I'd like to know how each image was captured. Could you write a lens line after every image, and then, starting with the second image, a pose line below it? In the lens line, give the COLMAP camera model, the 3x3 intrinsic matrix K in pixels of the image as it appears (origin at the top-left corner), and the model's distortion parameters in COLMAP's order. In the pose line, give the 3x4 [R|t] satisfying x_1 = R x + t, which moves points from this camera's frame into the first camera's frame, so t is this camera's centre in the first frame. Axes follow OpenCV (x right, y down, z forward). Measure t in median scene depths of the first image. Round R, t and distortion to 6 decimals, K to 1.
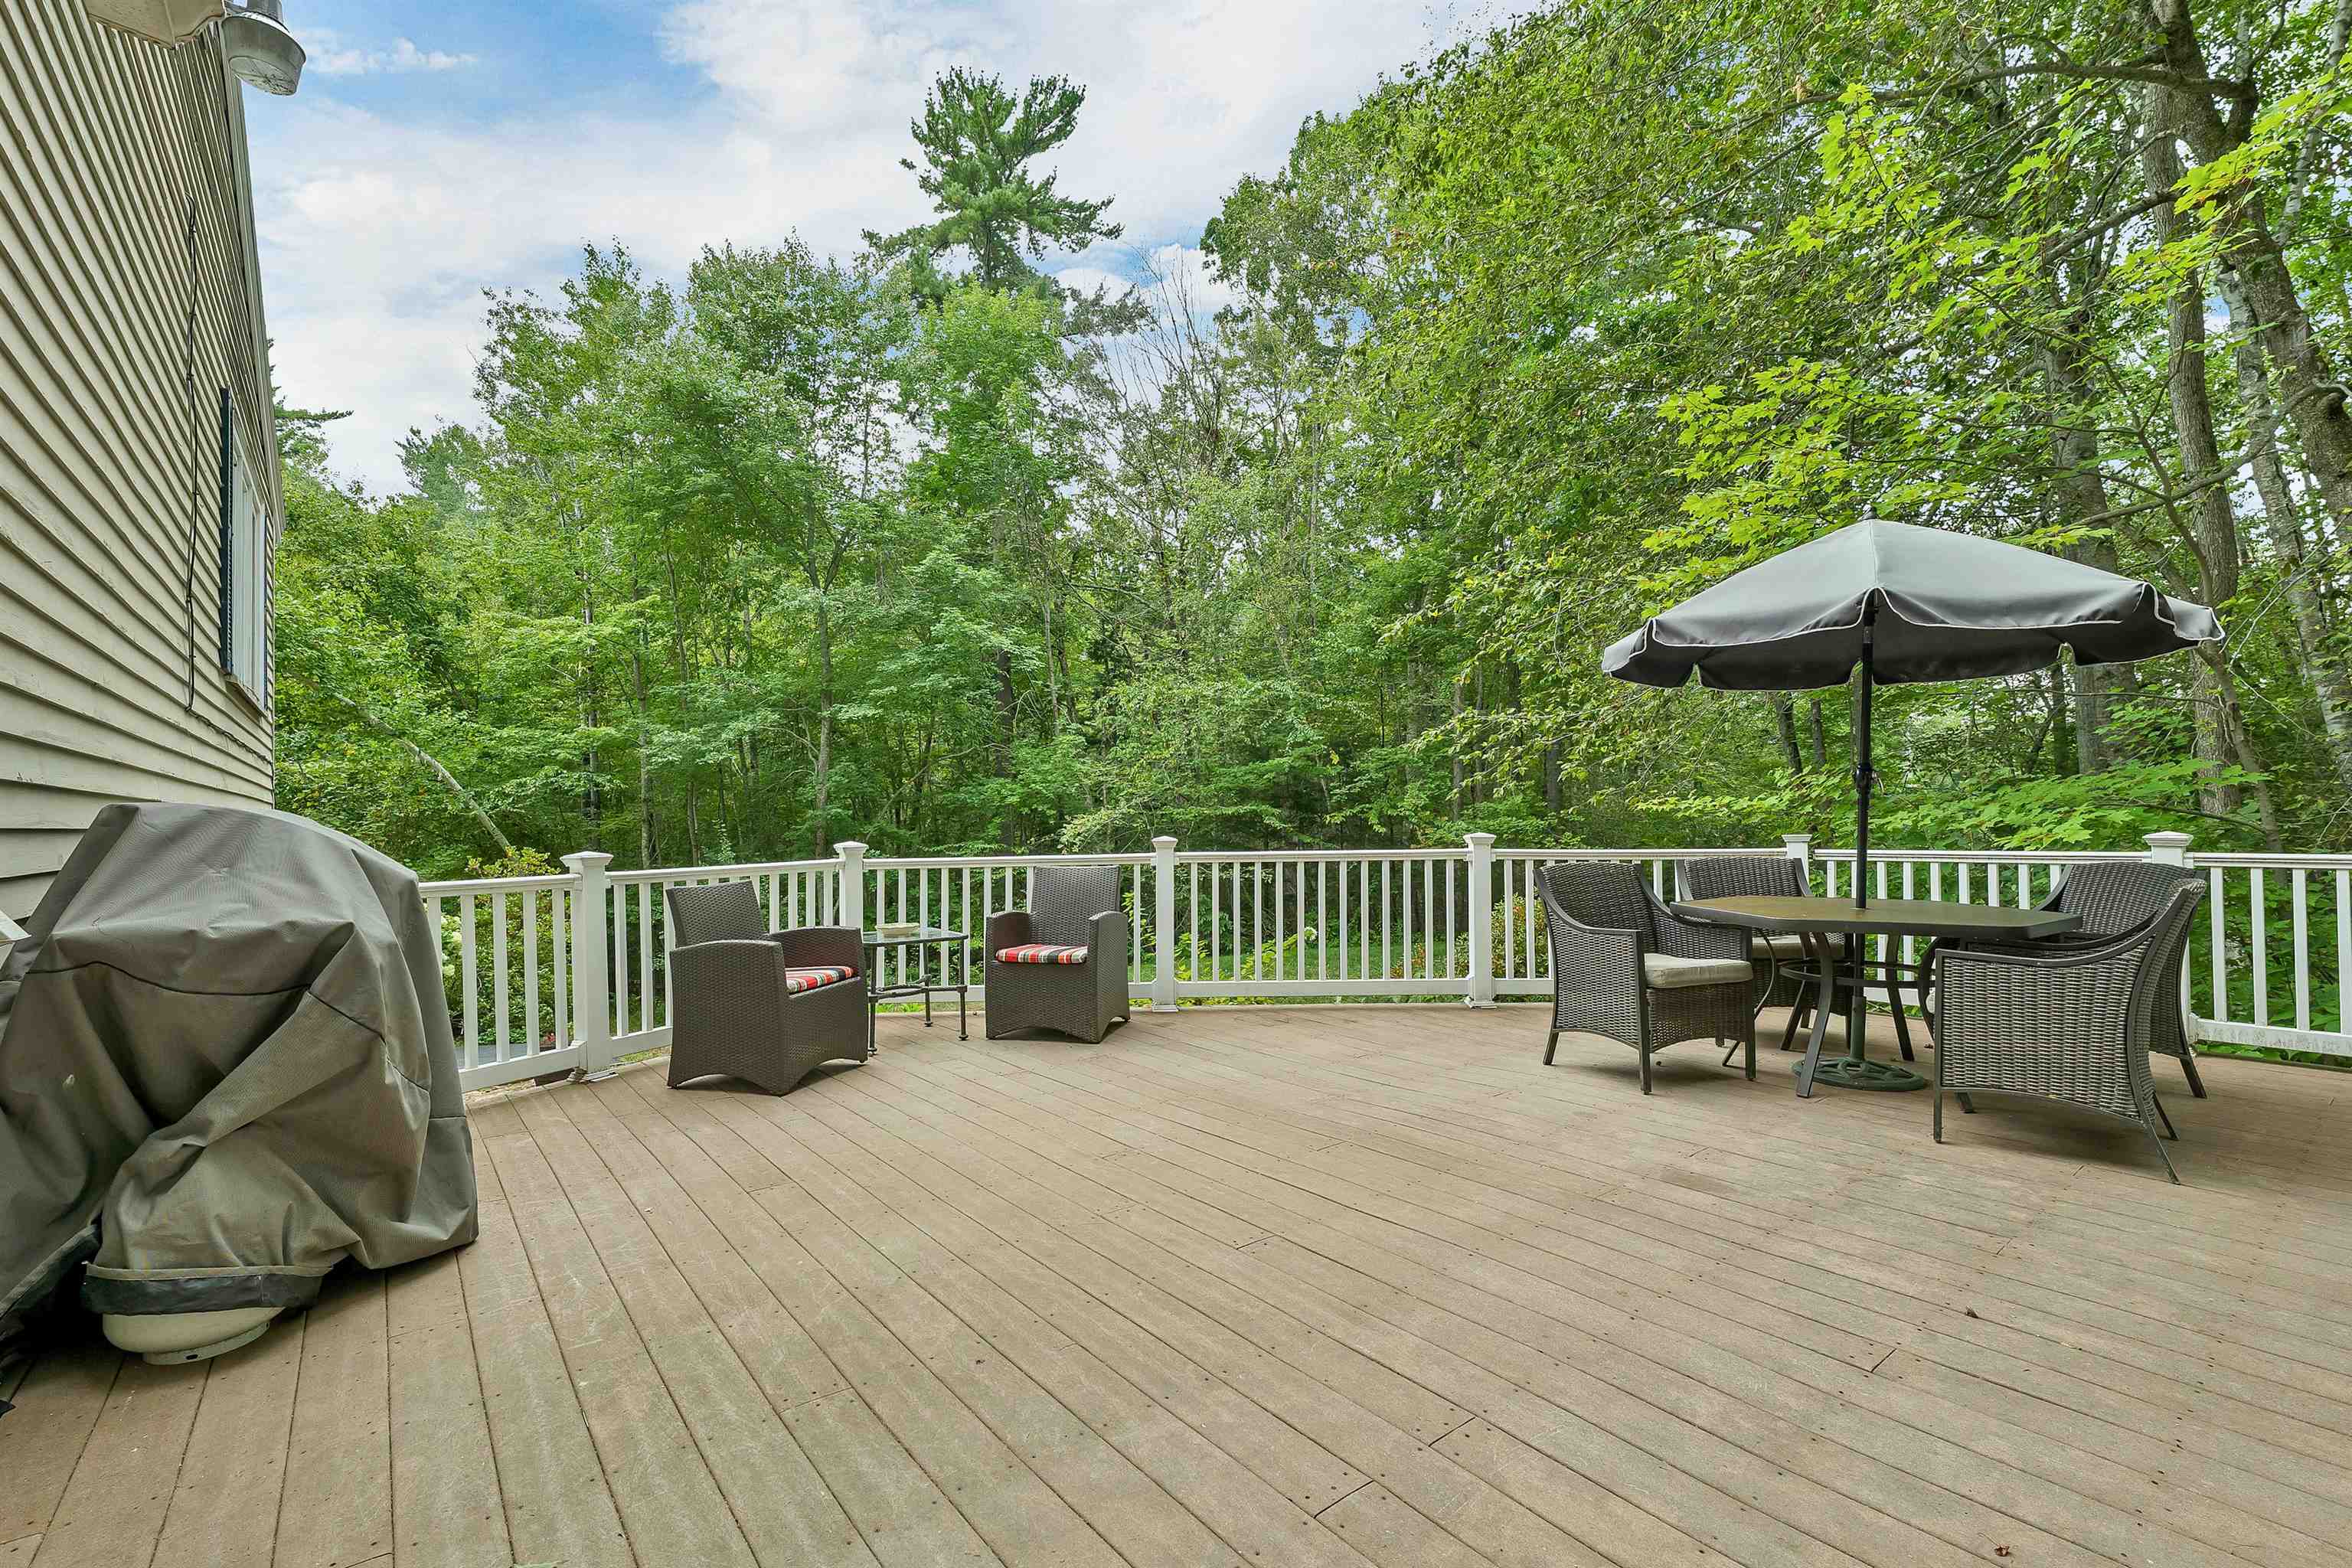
lens RADIAL K [[991.3, 0, 1183.4], [0, 991.3, 808.7], [0, 0, 1]] dist [-0.000119, -0.000585]
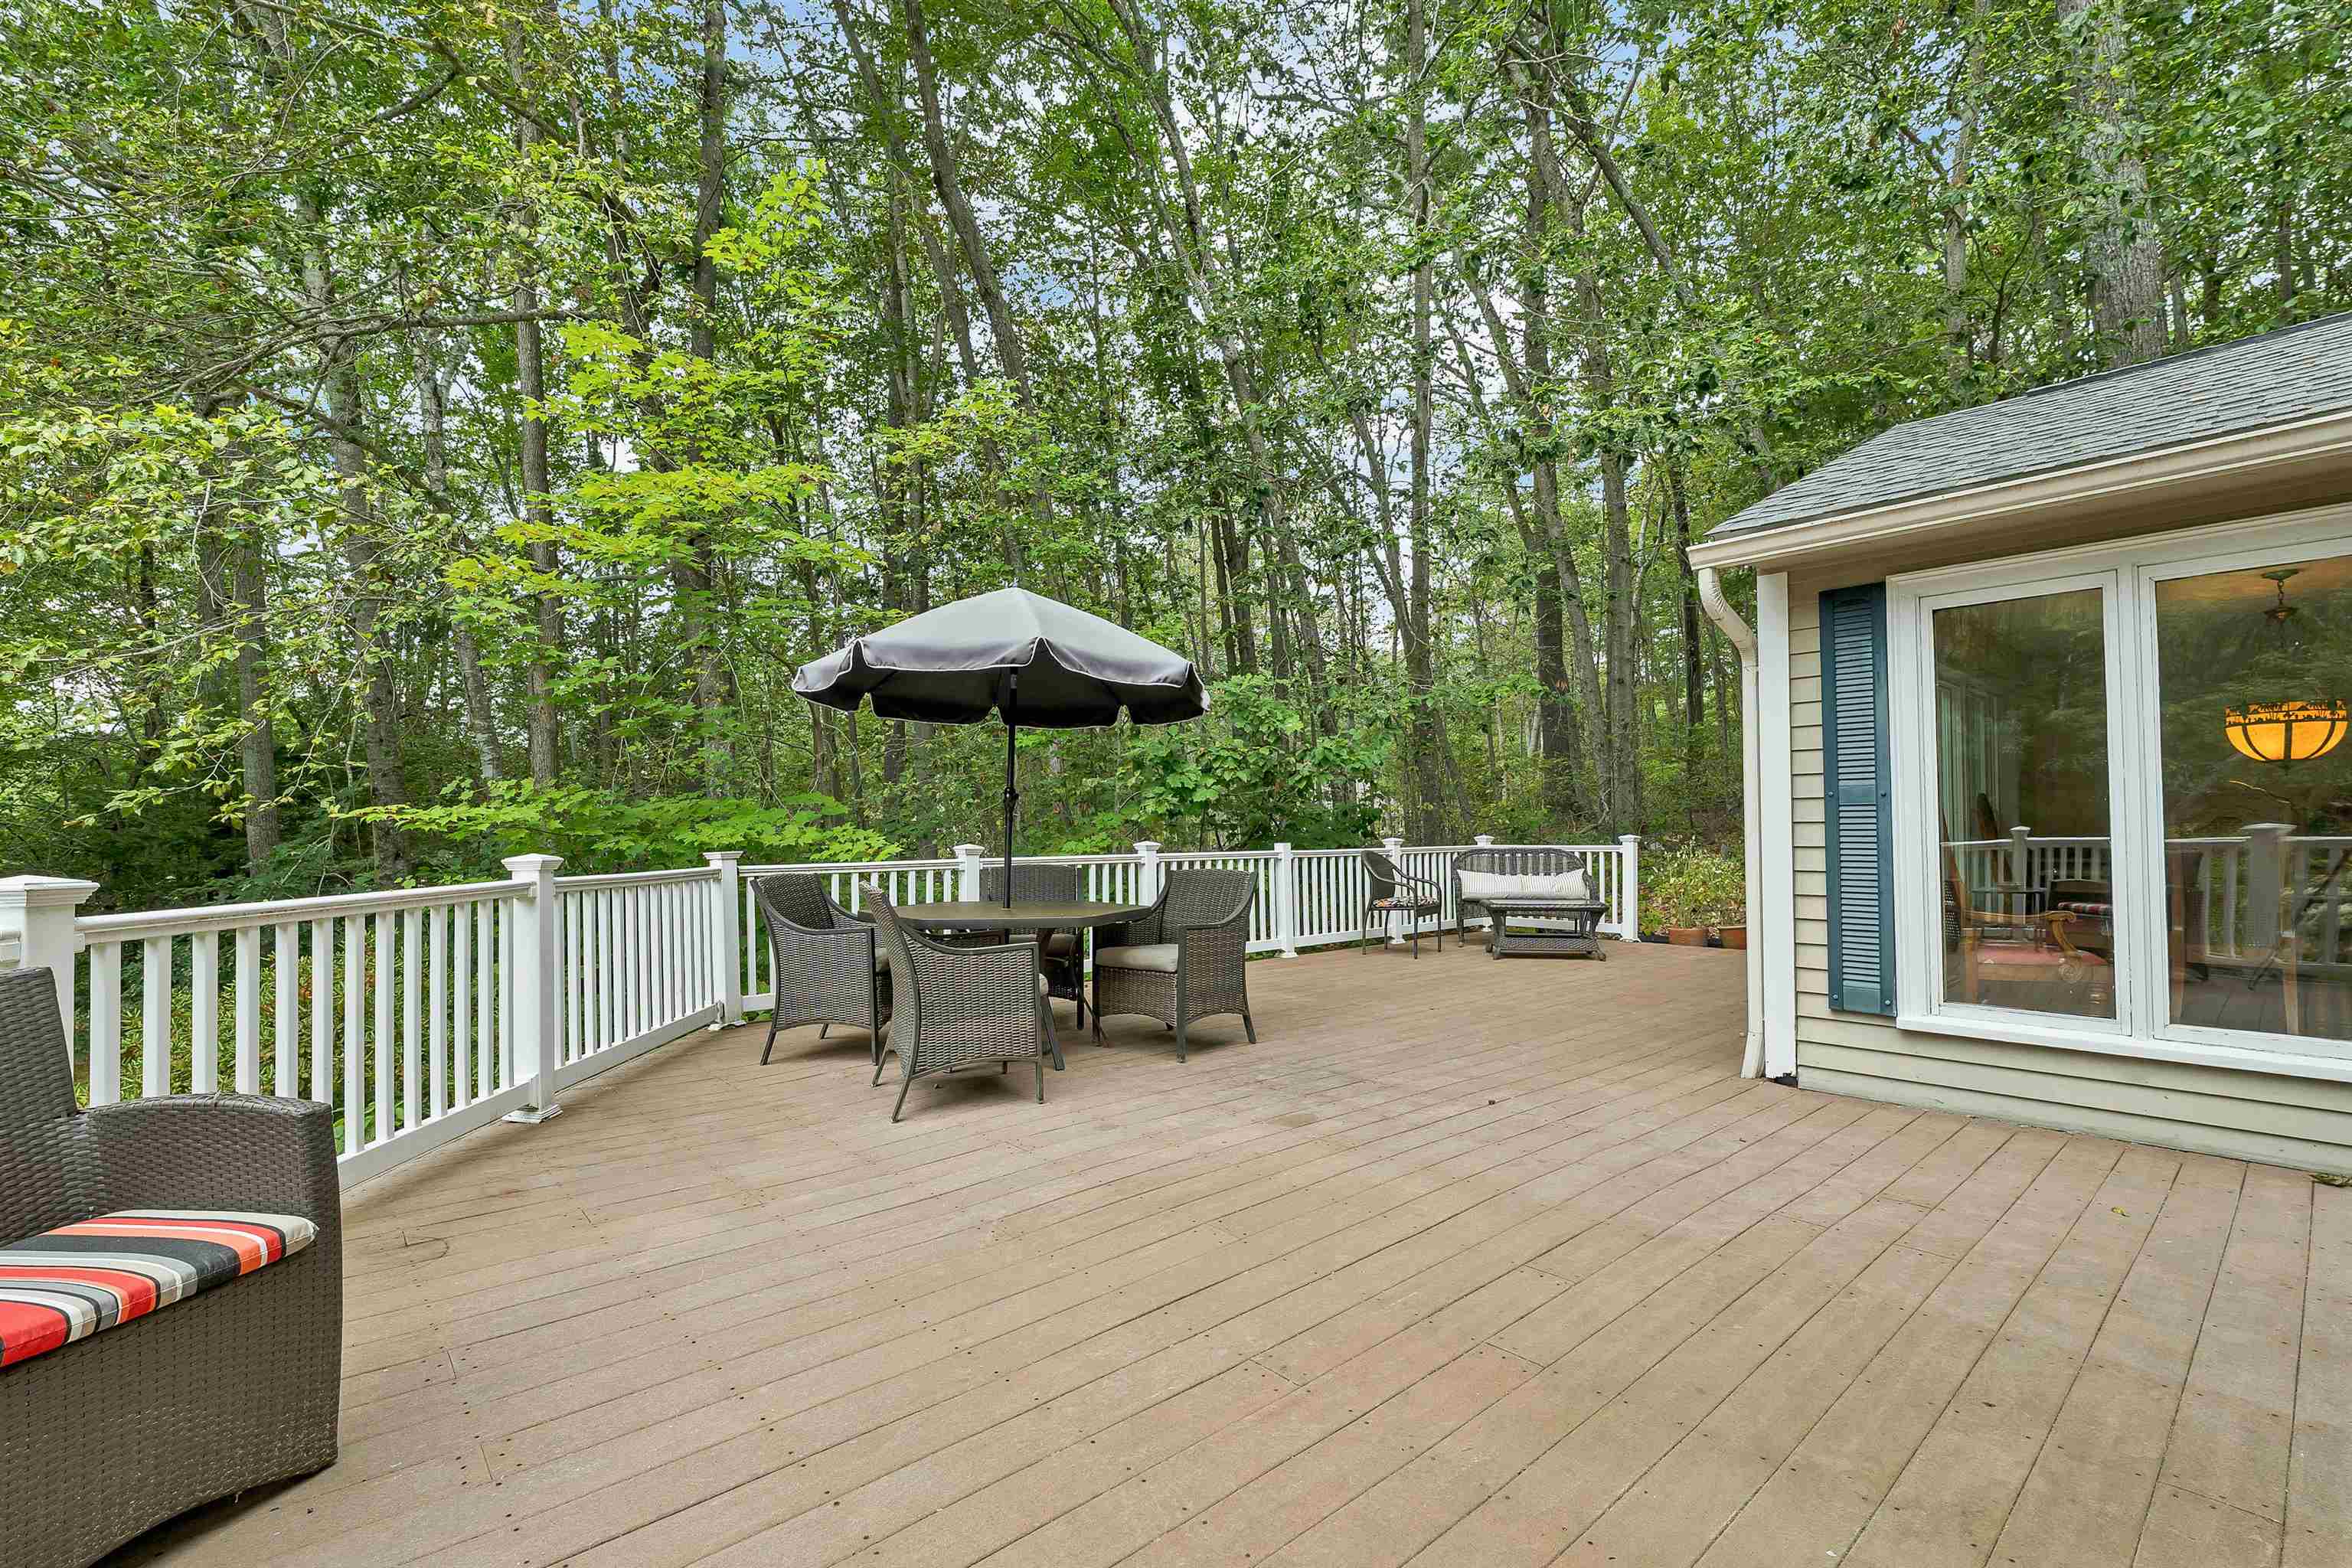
lens RADIAL K [[989.5, 0, 1162.5], [0, 989.5, 810.3], [0, 0, 1]] dist [-0.001541, -0.000280]
pose [[-0.011473, 0.028985, 0.999514, -0.237104], [-0.006498, 0.999557, -0.029061, 0.005826], [-0.999913, -0.006828, -0.011280, 0.371460]]
